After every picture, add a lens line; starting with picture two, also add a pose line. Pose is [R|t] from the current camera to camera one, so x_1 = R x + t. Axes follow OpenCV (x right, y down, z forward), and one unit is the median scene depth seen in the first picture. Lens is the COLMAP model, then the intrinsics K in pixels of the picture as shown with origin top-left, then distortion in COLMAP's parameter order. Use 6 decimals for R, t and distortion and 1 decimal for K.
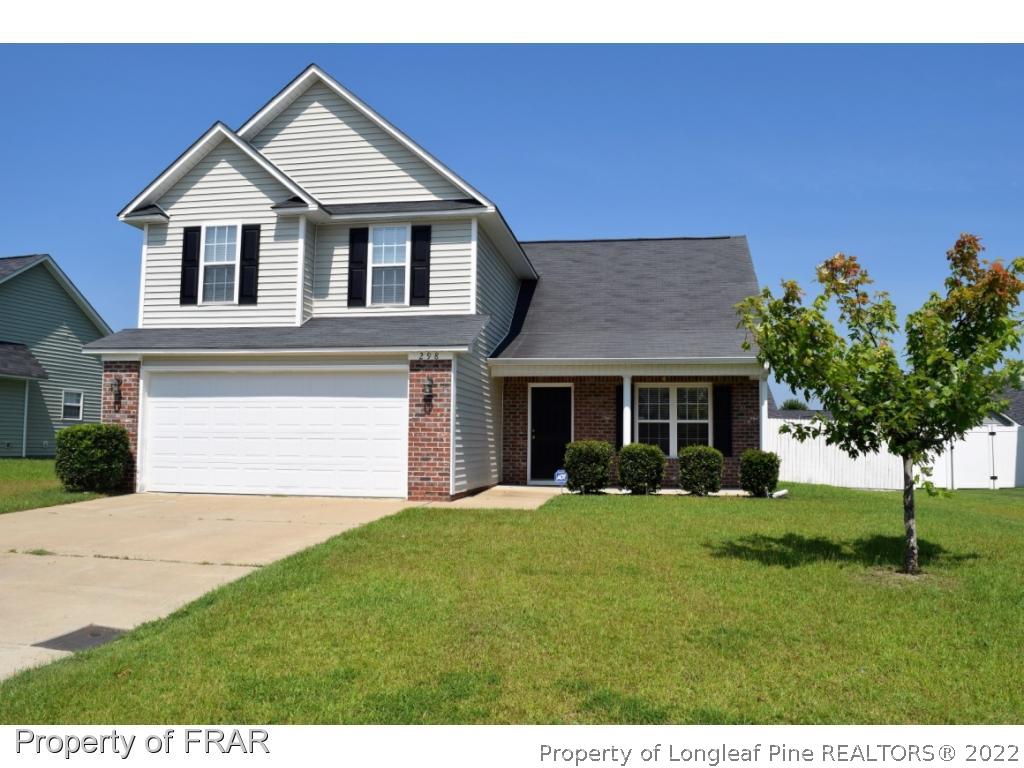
lens RADIAL K [[810.9, 0, 538.2], [0, 810.9, 384.2], [0, 0, 1]] dist [-0.079764, -0.001602]
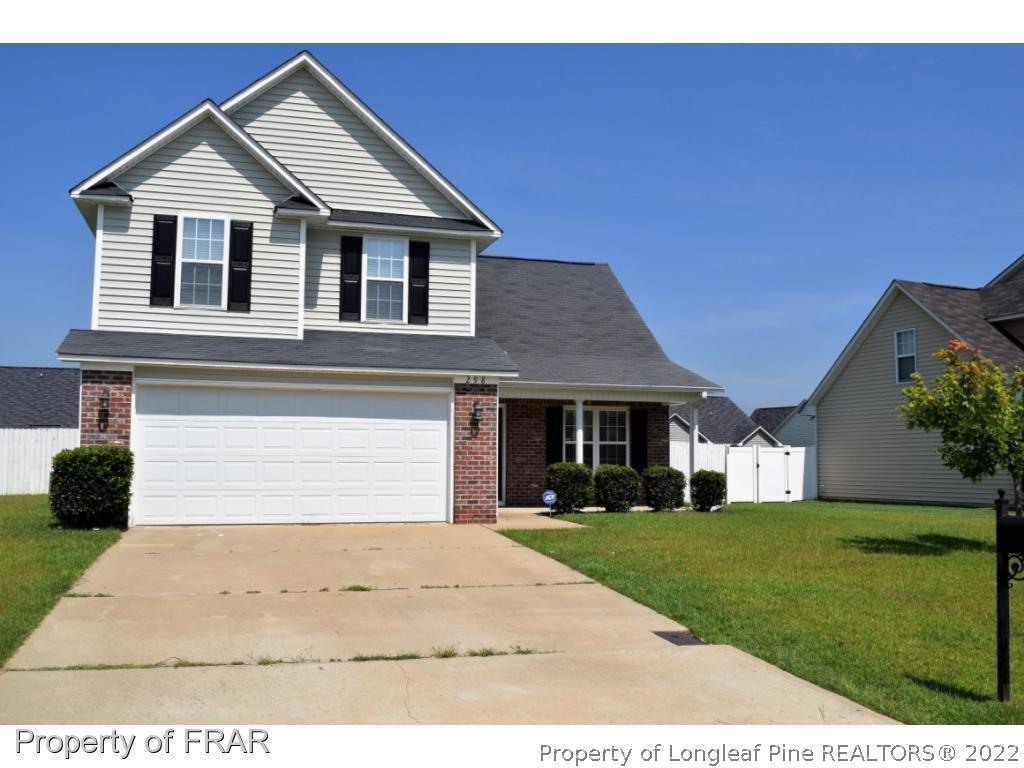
lens RADIAL K [[943.6, 0, 512.0], [0, 943.6, 384.0], [0, 0, 1]] dist [-0.066520, -0.002527]
pose [[0.899829, 0.031660, 0.435093, -0.535273], [-0.030277, 0.999490, -0.010112, -0.017142], [-0.435191, -0.004074, 0.900329, -0.069543]]
